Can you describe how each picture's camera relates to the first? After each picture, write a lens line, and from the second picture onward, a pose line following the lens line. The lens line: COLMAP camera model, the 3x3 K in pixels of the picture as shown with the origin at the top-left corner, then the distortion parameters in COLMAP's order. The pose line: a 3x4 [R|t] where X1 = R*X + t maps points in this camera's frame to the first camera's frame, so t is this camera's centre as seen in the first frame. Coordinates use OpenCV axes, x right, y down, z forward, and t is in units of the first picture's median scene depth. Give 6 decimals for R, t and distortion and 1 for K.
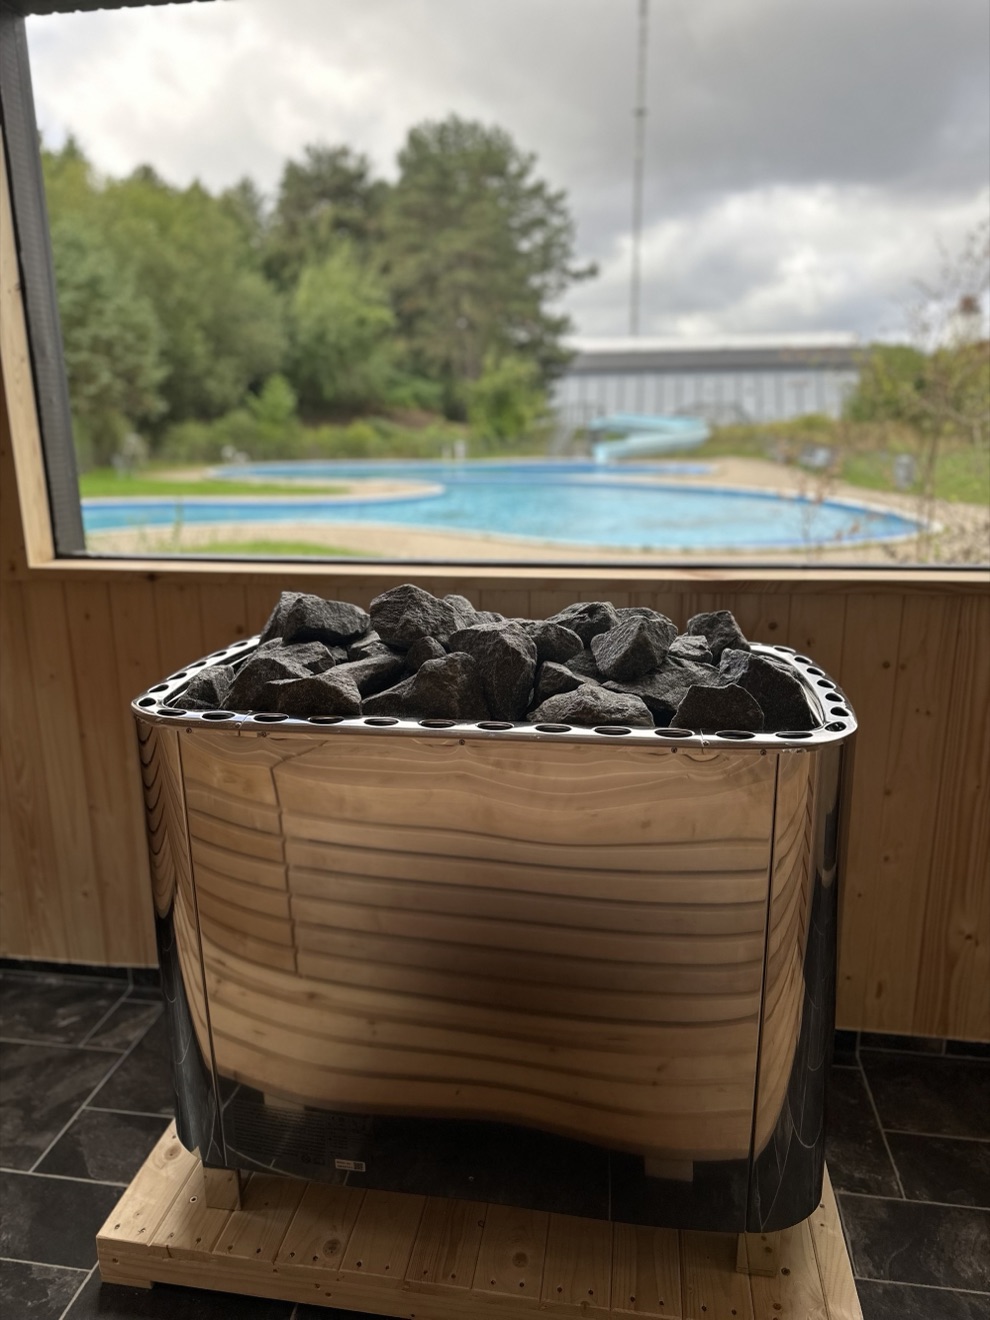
lens RADIAL K [[925.3, 0, 486.4], [0, 925.3, 657.7], [0, 0, 1]] dist [0.067529, -0.072385]
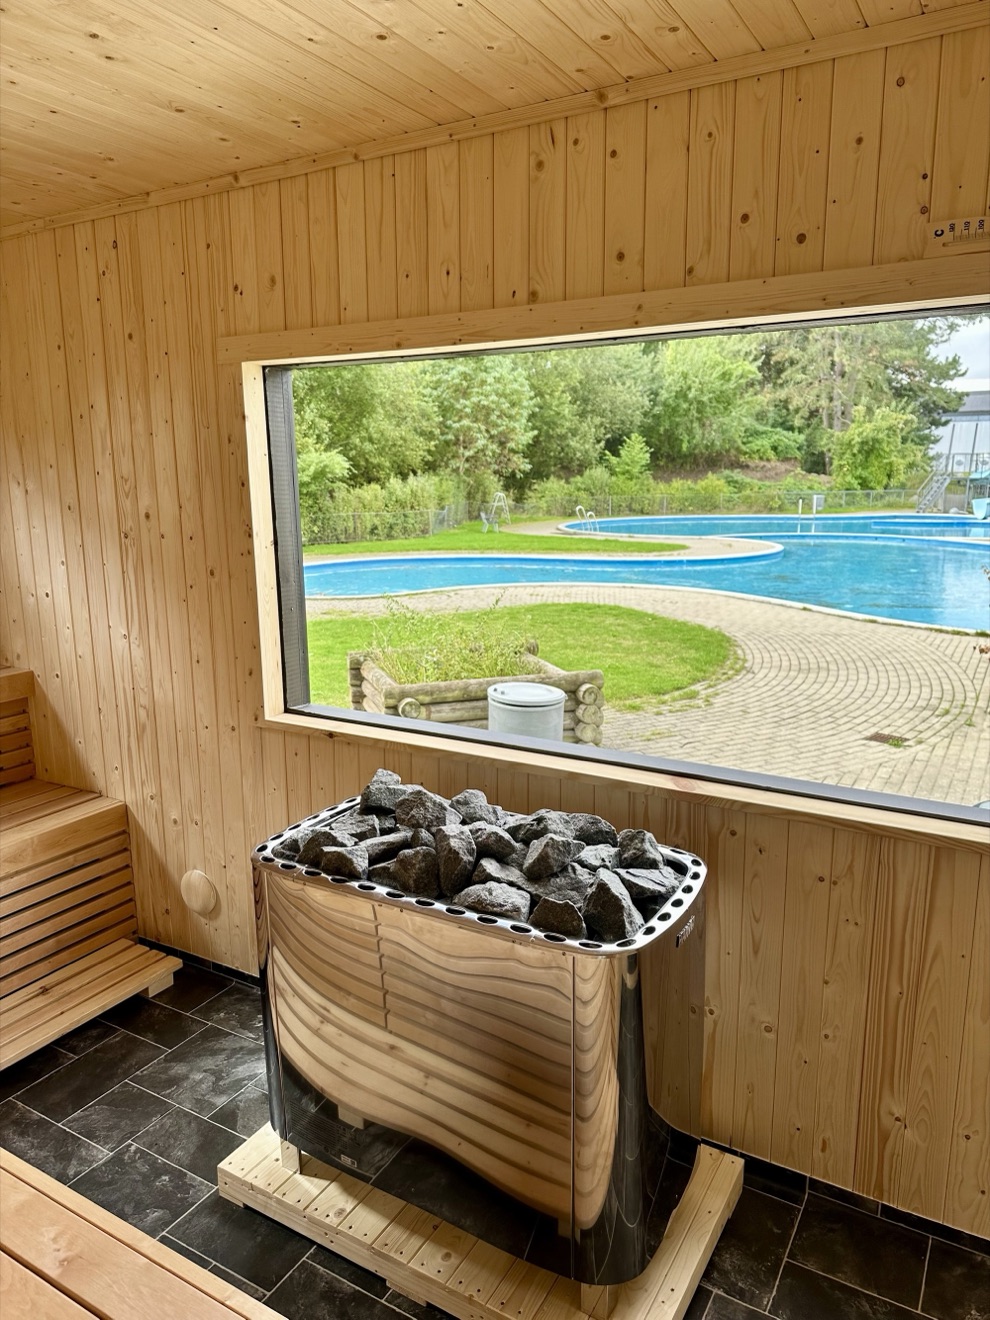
lens RADIAL K [[925.3, 0, 486.4], [0, 925.3, 657.7], [0, 0, 1]] dist [0.067529, -0.072385]
pose [[0.927537, 0.069707, -0.367174, 0.430397], [-0.085264, 0.996011, -0.026300, -0.202513], [0.363876, 0.055701, 0.929780, -0.309929]]
